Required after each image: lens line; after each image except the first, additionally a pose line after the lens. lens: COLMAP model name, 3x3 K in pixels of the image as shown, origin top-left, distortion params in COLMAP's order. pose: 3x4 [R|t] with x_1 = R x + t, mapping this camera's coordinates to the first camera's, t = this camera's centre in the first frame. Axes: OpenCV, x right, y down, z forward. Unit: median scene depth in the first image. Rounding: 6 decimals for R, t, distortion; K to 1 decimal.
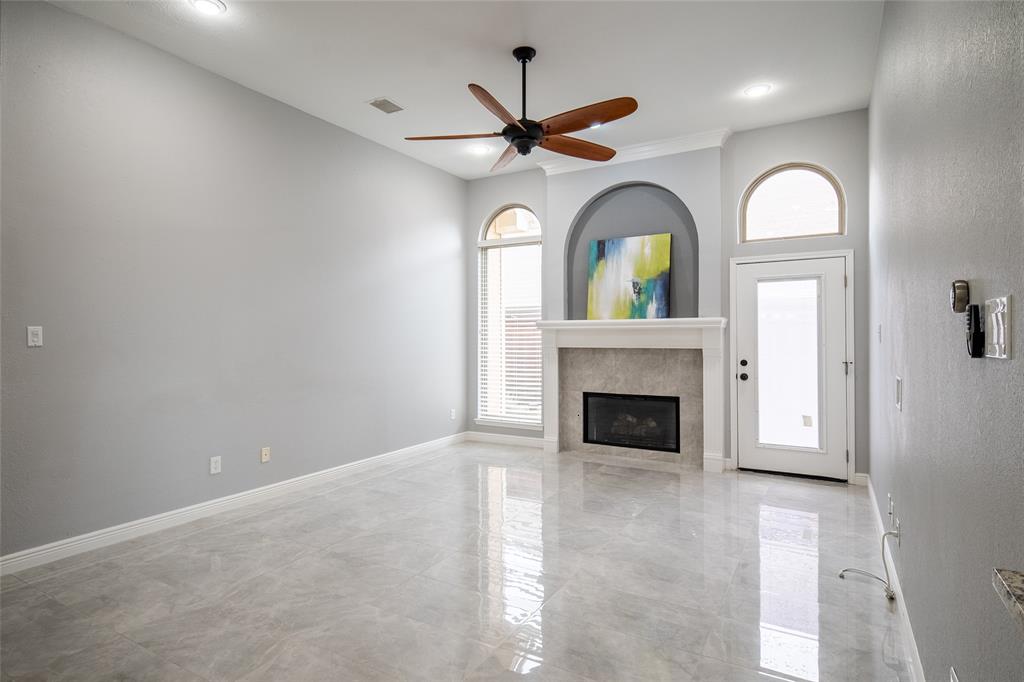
lens RADIAL K [[553.6, 0, 507.2], [0, 553.6, 338.3], [0, 0, 1]] dist [-0.002061, -0.005951]
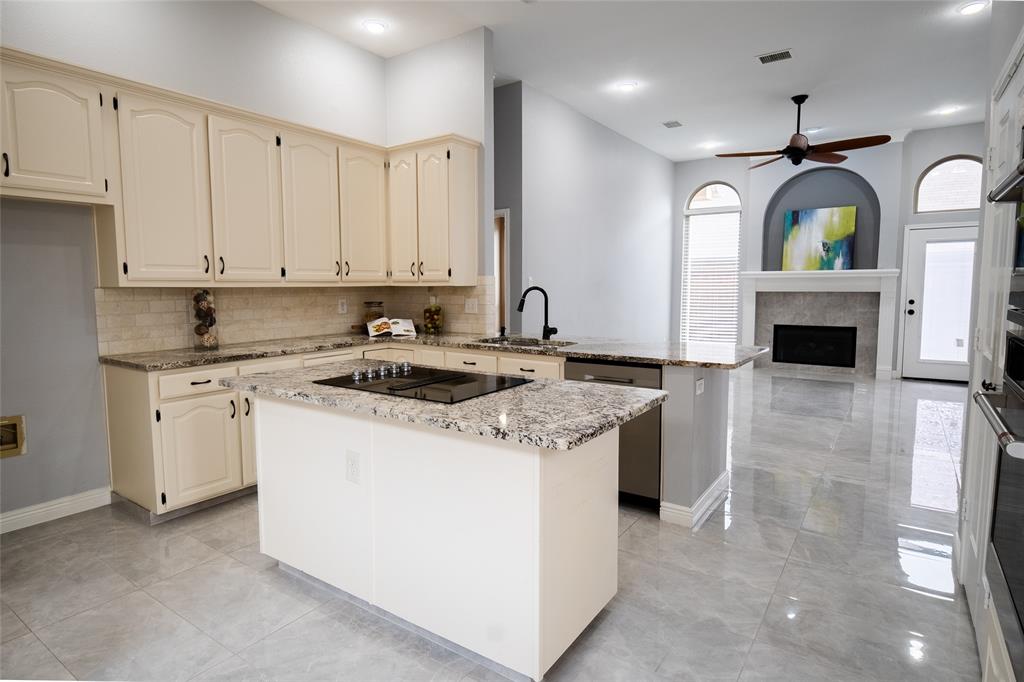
lens RADIAL K [[553.6, 0, 516.1], [0, 553.6, 336.3], [0, 0, 1]] dist [-0.002061, -0.005951]
pose [[0.996645, 0.002332, -0.081808, -0.413614], [0.005075, 0.995910, 0.090207, 0.000473], [0.081684, -0.090320, 0.992557, -0.426740]]
